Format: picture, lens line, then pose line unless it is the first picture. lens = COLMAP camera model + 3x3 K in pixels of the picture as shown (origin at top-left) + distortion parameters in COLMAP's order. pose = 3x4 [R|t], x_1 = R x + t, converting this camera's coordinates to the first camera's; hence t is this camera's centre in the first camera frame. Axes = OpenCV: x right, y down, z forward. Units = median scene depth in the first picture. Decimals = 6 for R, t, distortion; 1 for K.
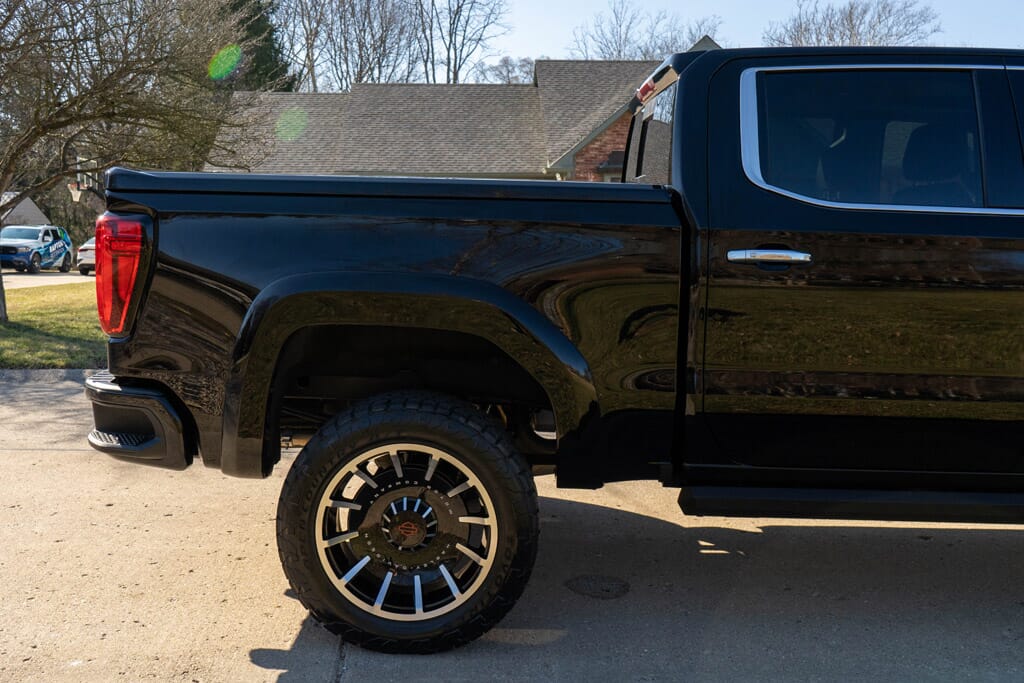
lens RADIAL K [[990.5, 0, 492.8], [0, 990.5, 373.7], [0, 0, 1]] dist [0.014902, 0.029983]
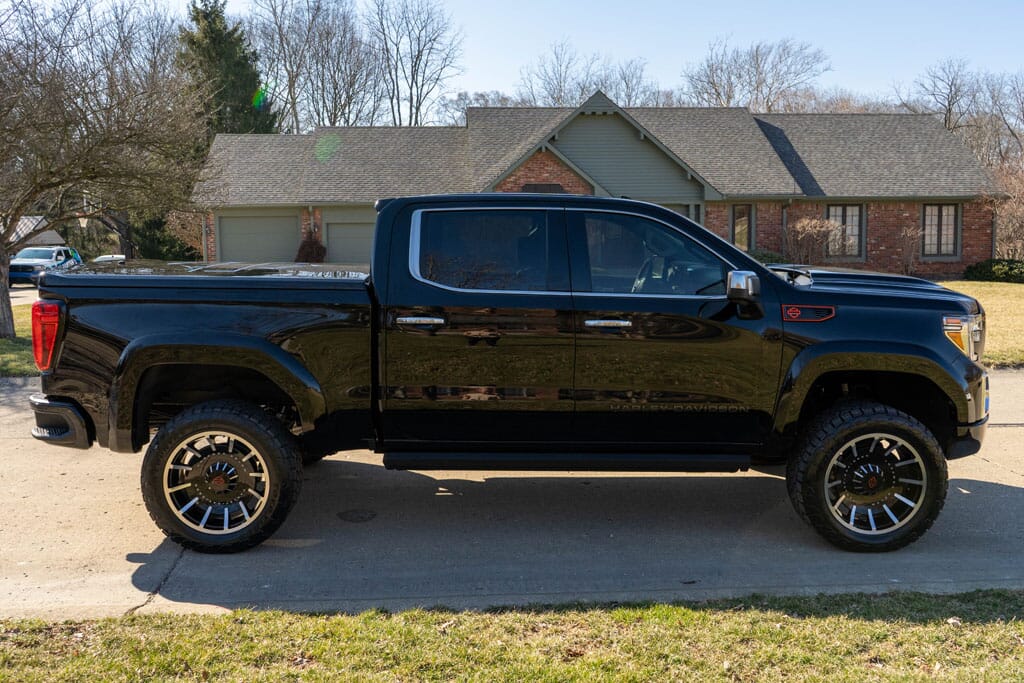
lens RADIAL K [[865.0, 0, 510.8], [0, 865.0, 355.6], [0, 0, 1]] dist [-0.010382, 0.006178]
pose [[0.998542, -0.017710, 0.051001, 0.158068], [0.018065, 0.999816, -0.006495, -0.018866], [-0.050876, 0.007407, 0.998677, -0.237777]]
